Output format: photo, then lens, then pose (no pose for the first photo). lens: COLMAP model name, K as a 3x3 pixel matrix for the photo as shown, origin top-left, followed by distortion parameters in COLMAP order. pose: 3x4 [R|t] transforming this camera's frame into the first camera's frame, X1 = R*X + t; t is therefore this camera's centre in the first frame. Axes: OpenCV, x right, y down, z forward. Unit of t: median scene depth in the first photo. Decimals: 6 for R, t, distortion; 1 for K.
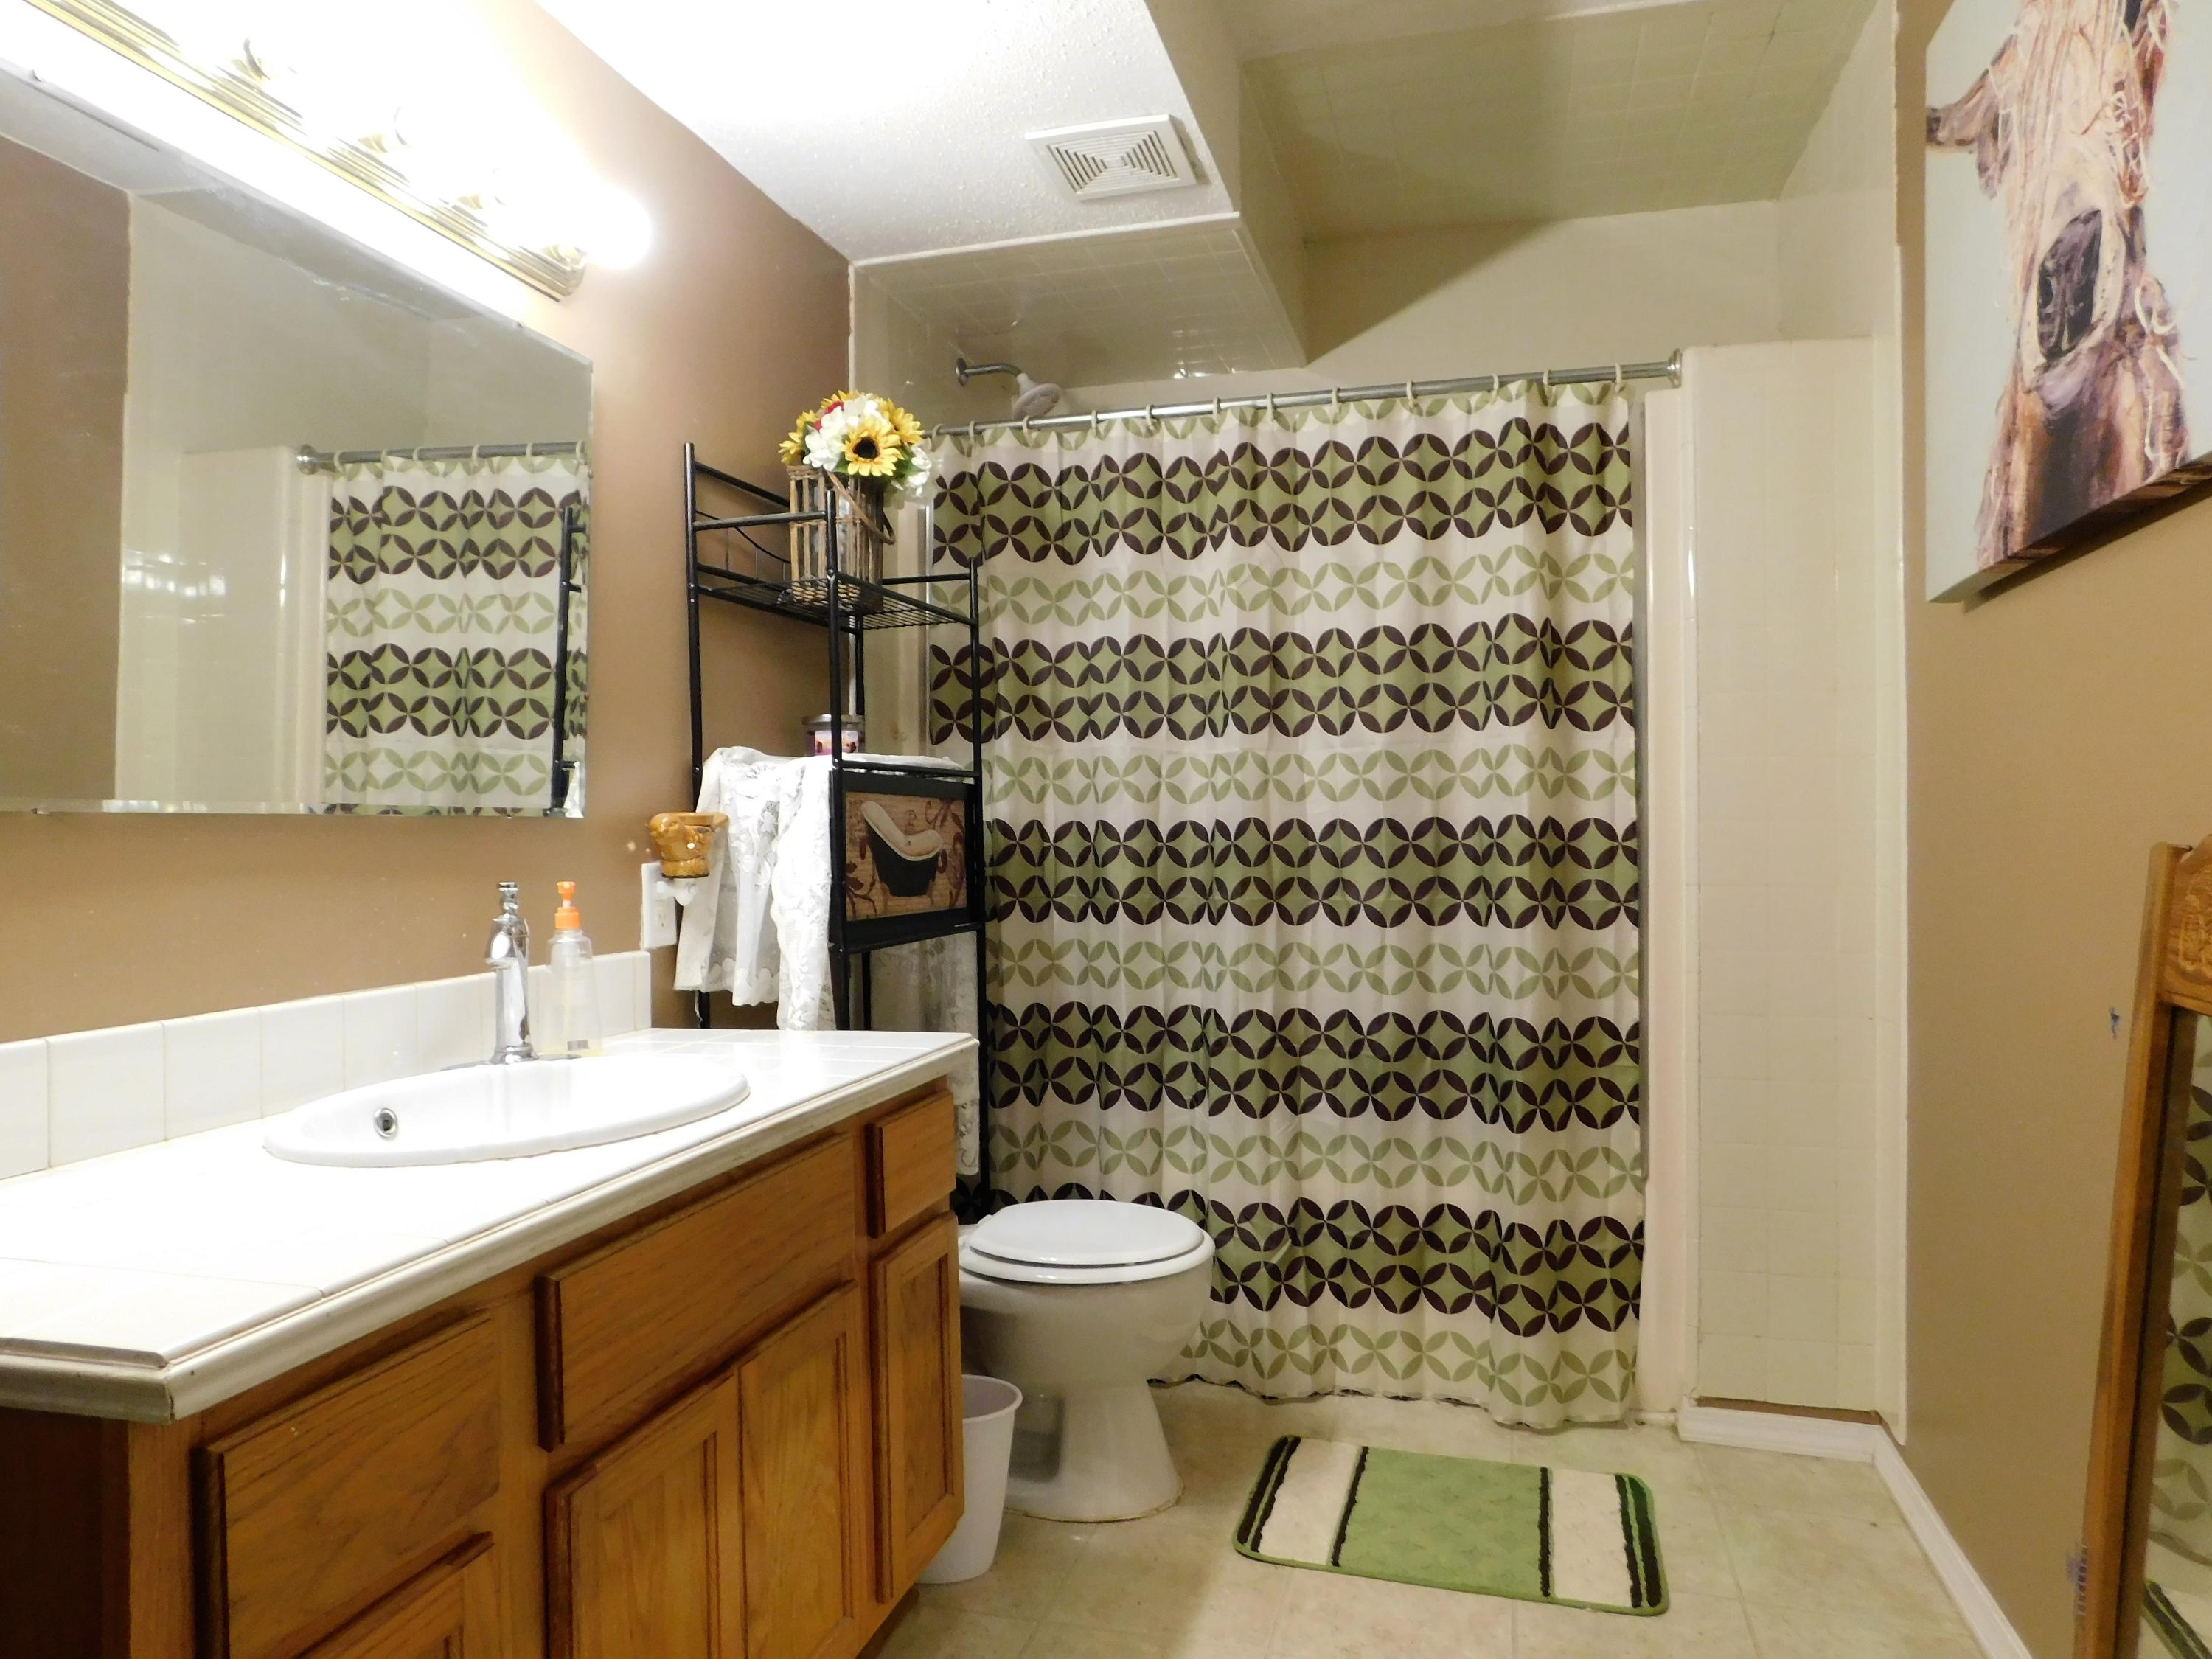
lens RADIAL K [[1456.6, 0, 1114.8], [0, 1456.6, 833.6], [0, 0, 1]] dist [-0.053799, 0.052728]
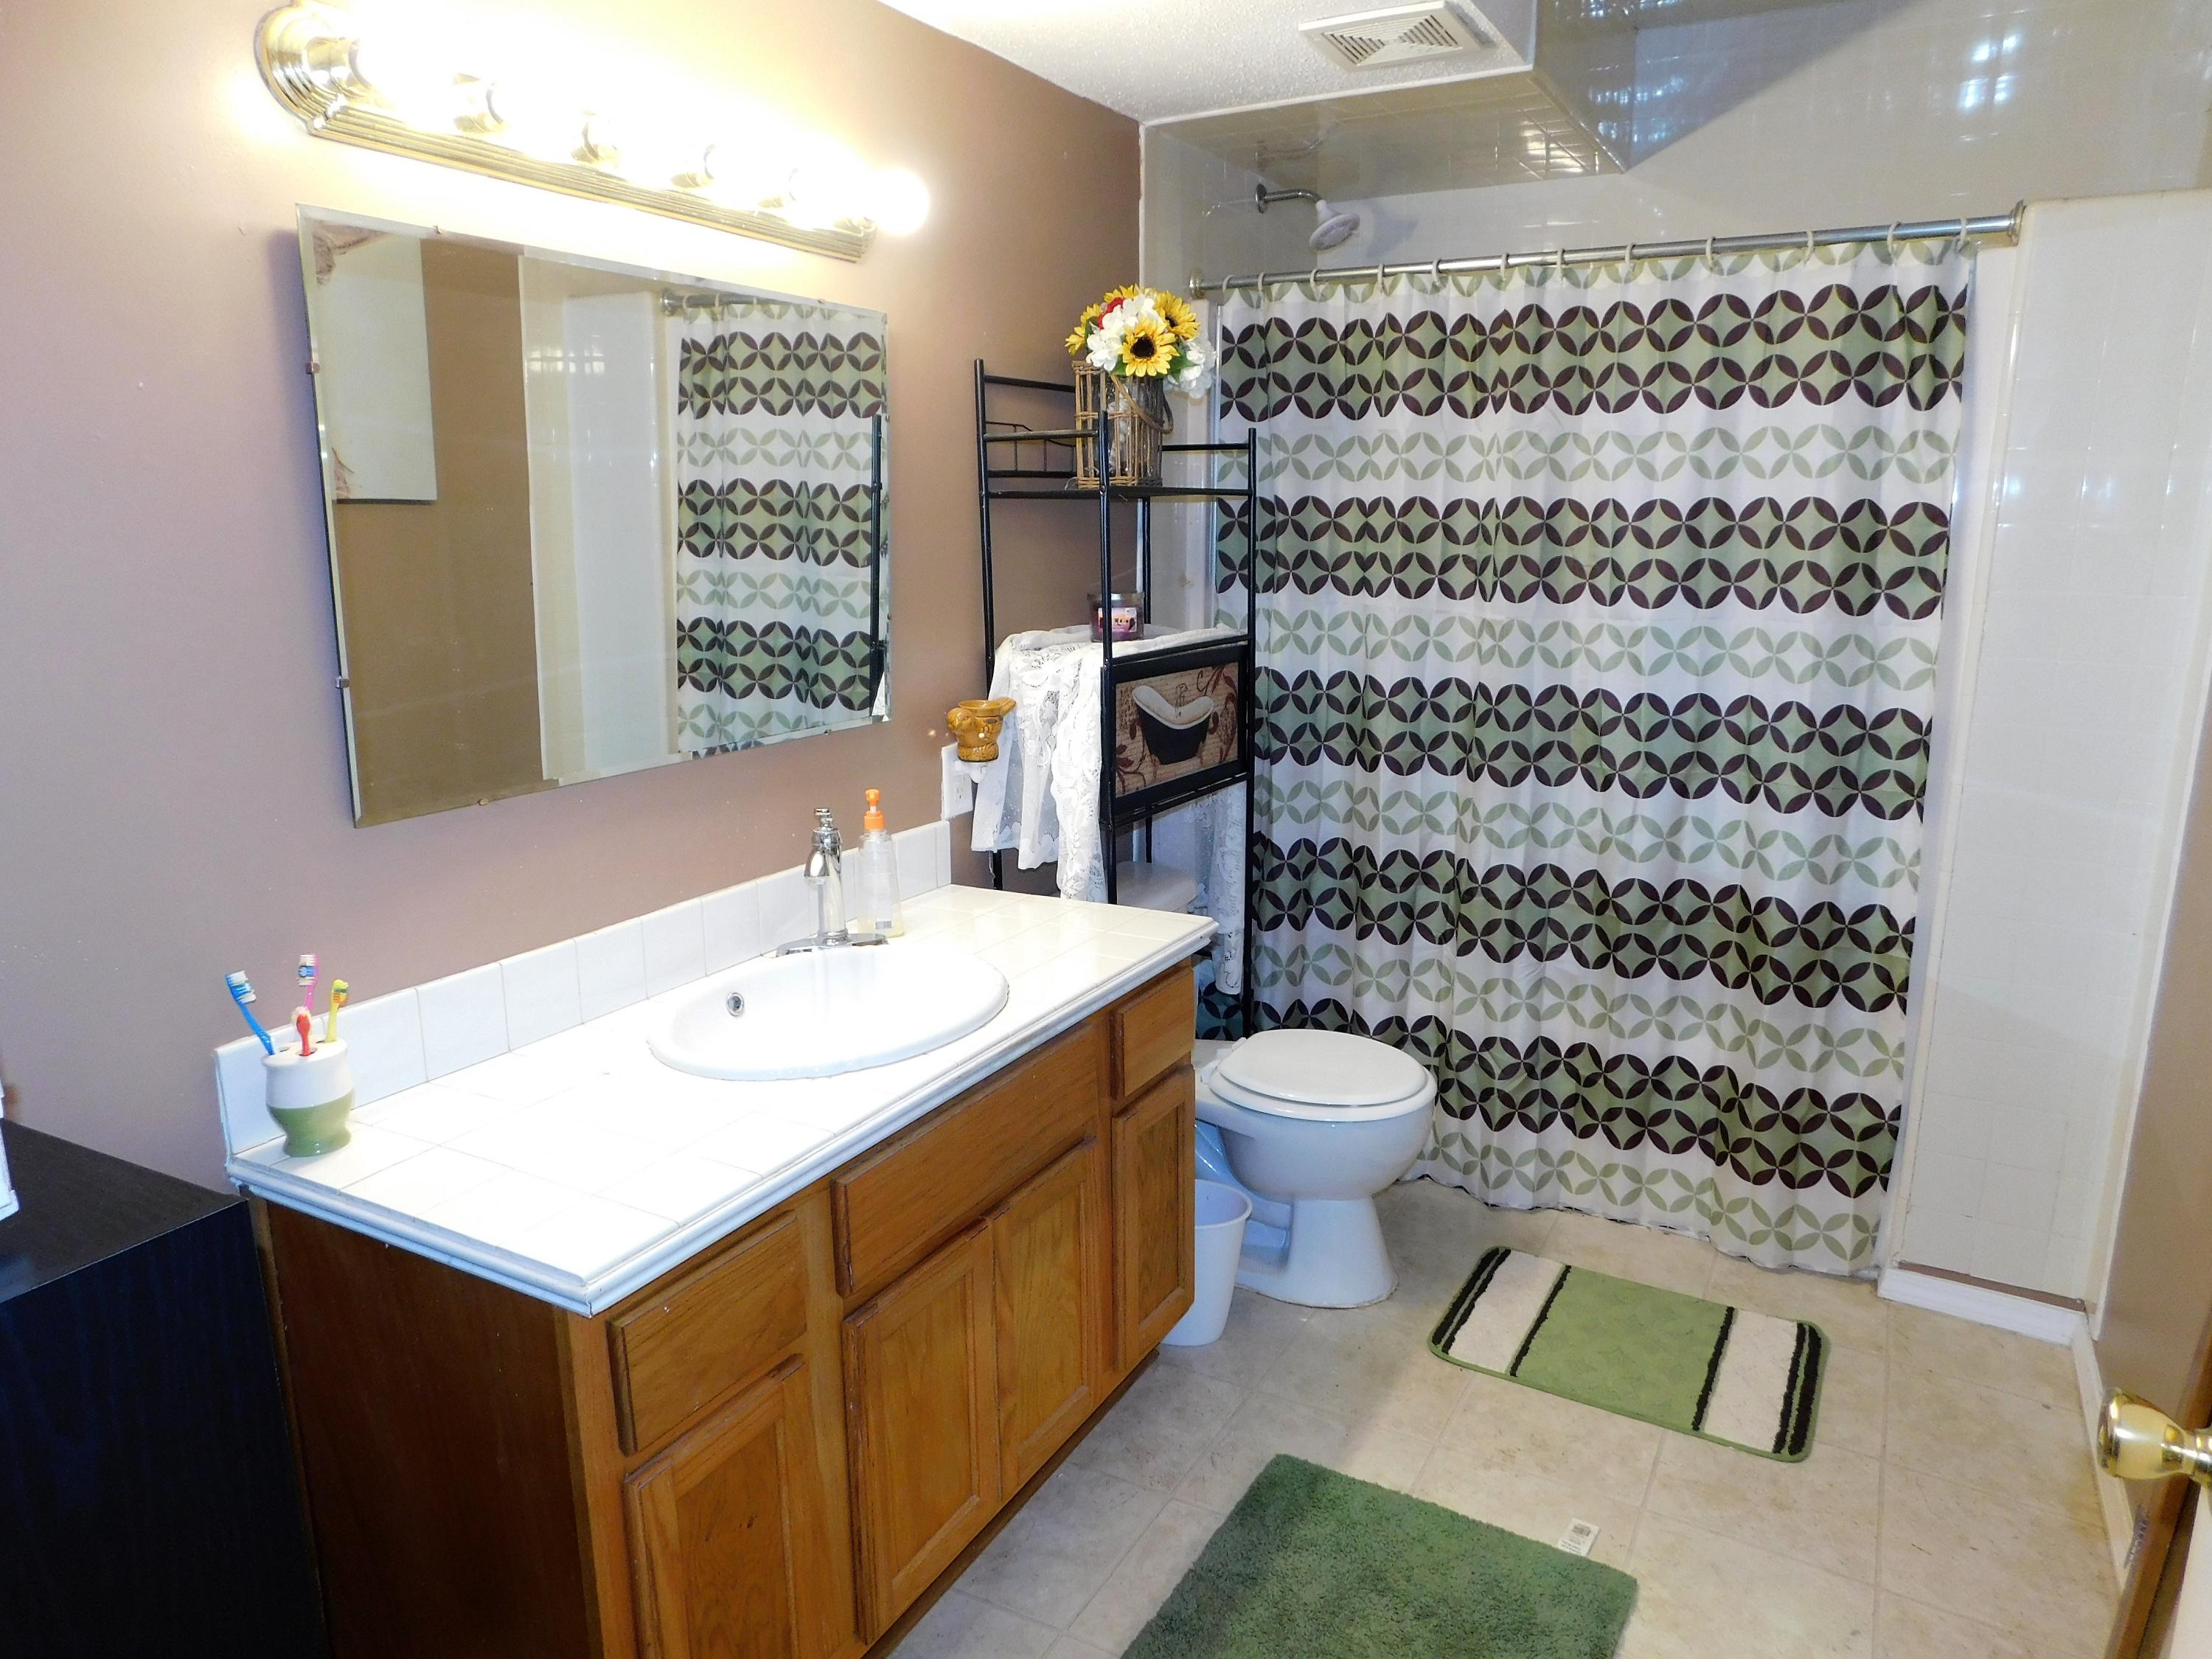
lens RADIAL K [[1473.5, 0, 1106.0], [0, 1473.5, 829.5], [0, 0, 1]] dist [-0.069807, 0.061175]
pose [[0.969908, 0.060857, -0.235745, 0.064753], [-0.009130, 0.976668, 0.214559, -0.130605], [0.243302, -0.205950, 0.947834, -0.077805]]
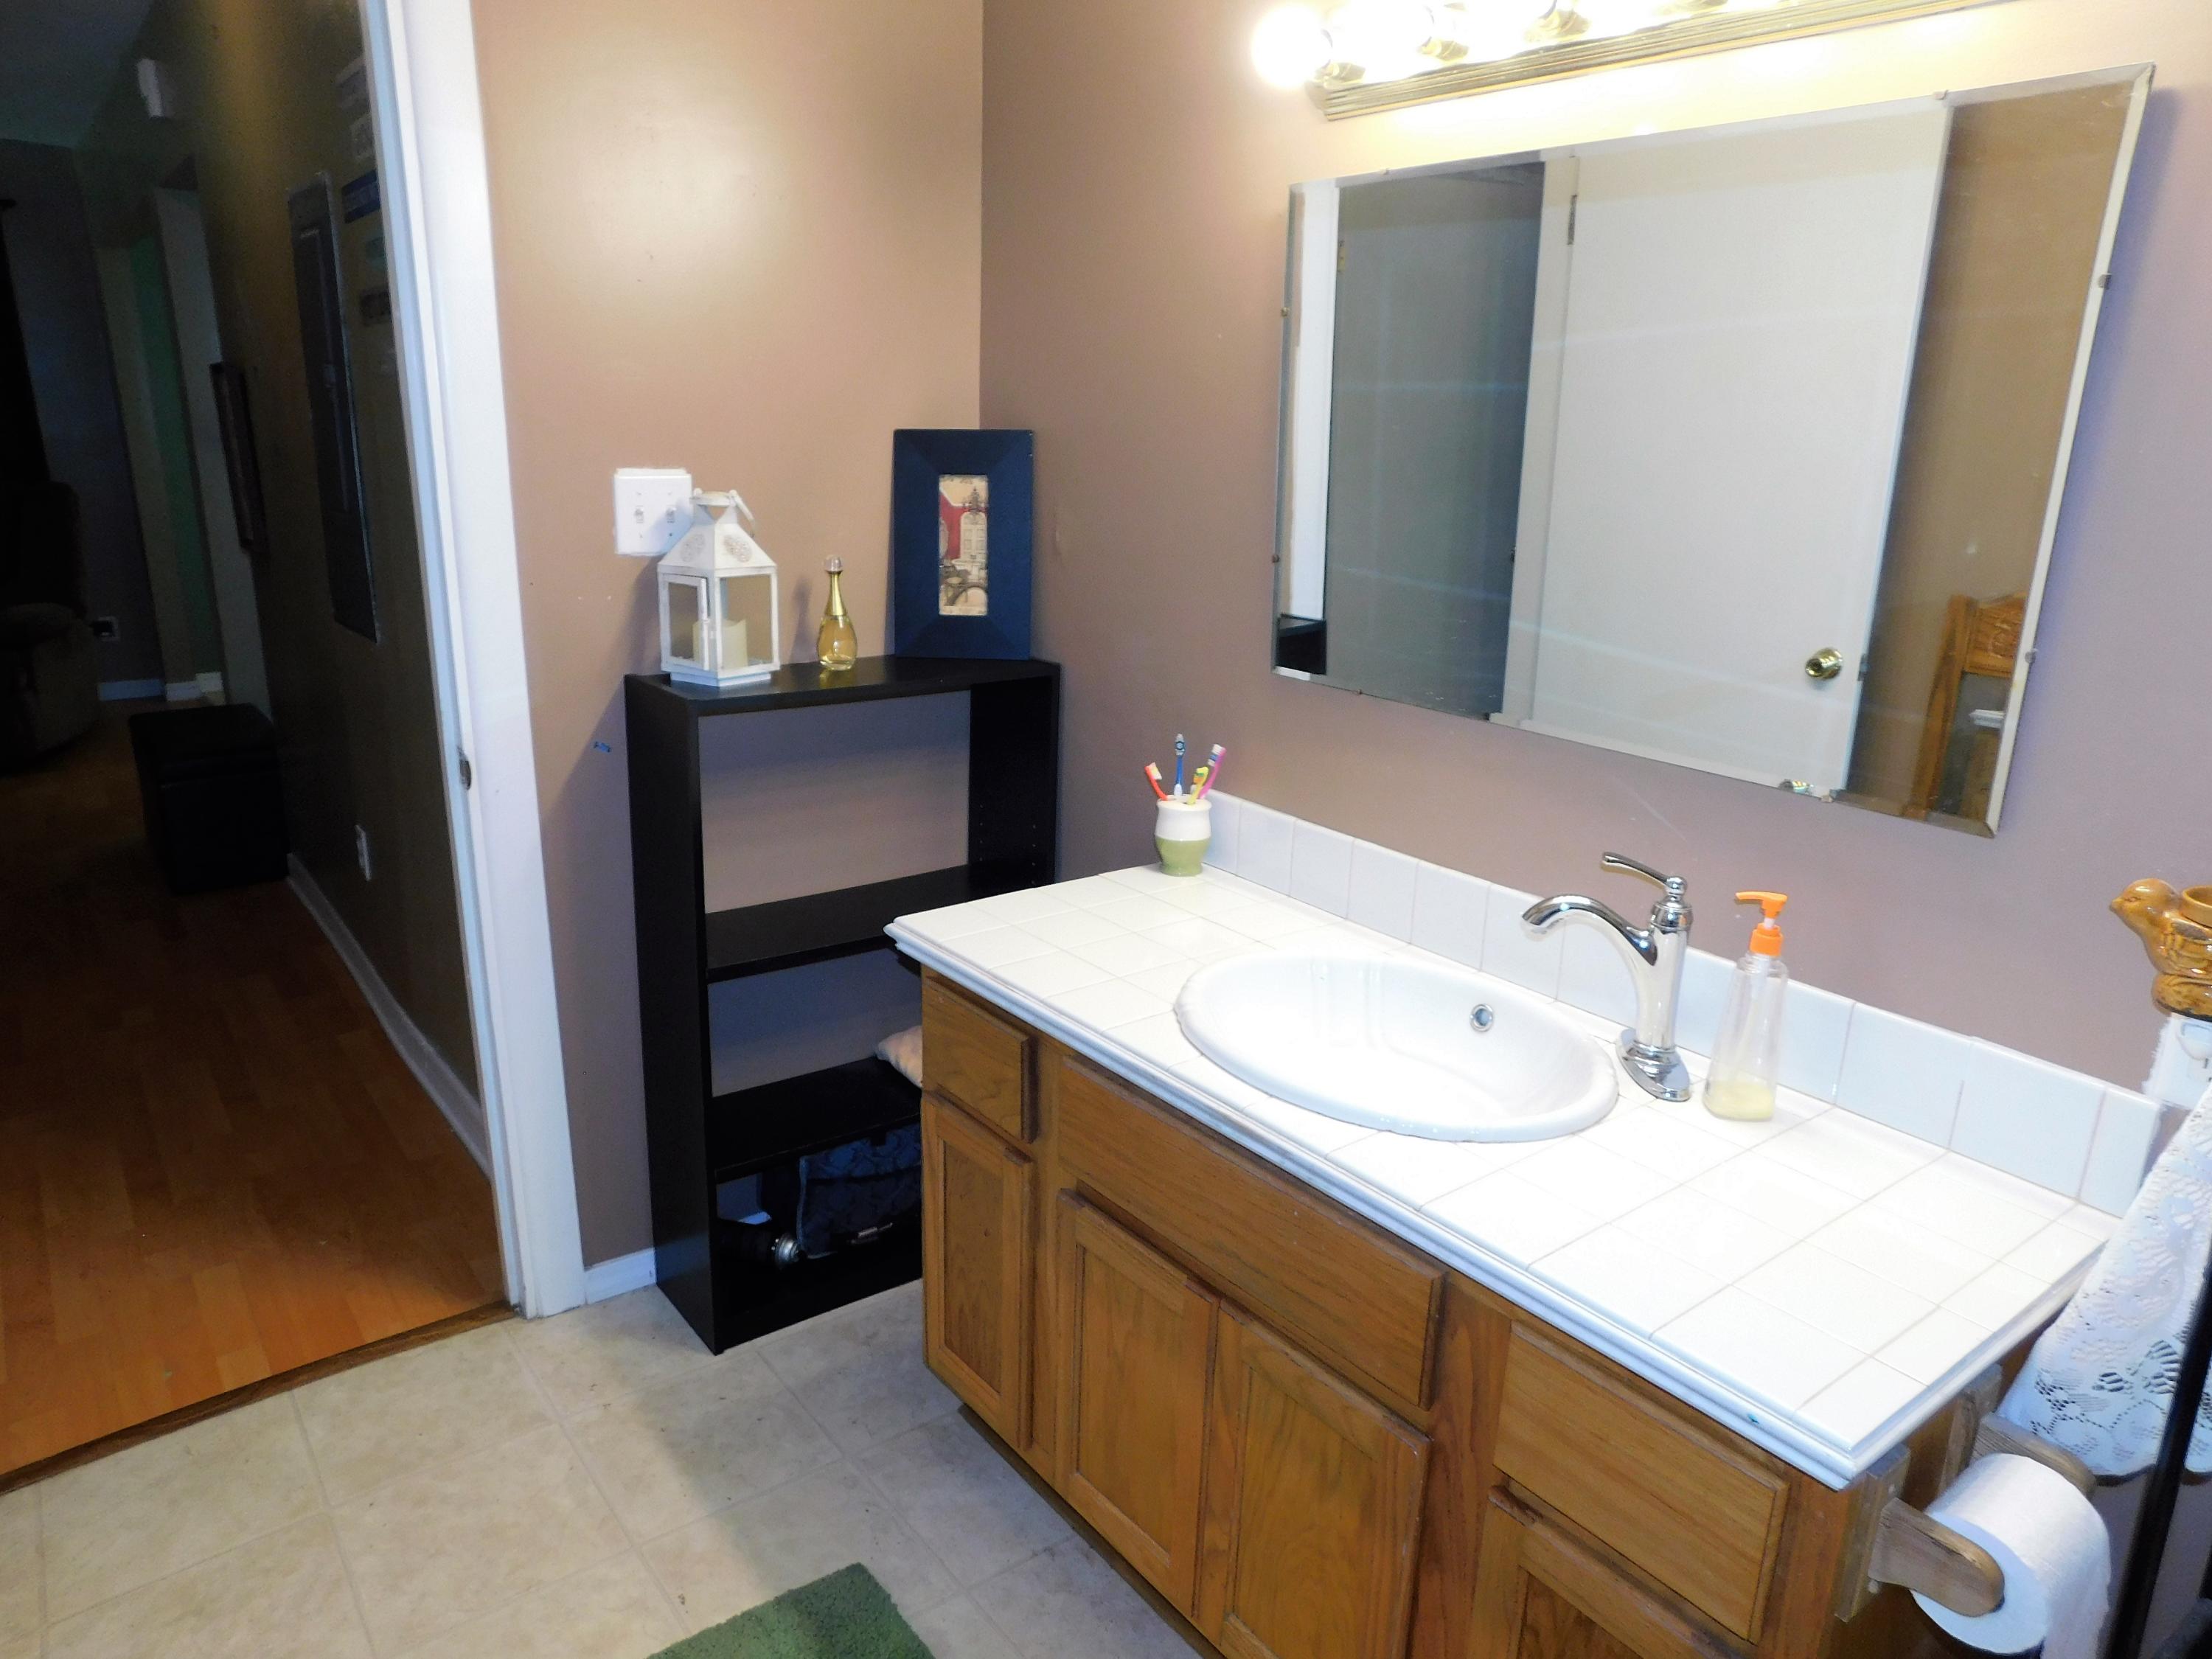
lens RADIAL K [[1473.5, 0, 1106.0], [0, 1473.5, 829.5], [0, 0, 1]] dist [-0.069807, 0.061175]
pose [[-0.610103, 0.213120, -0.763122, 0.275159], [-0.022431, 0.958113, 0.285509, -0.139758], [0.792005, 0.191308, -0.579767, 0.760989]]
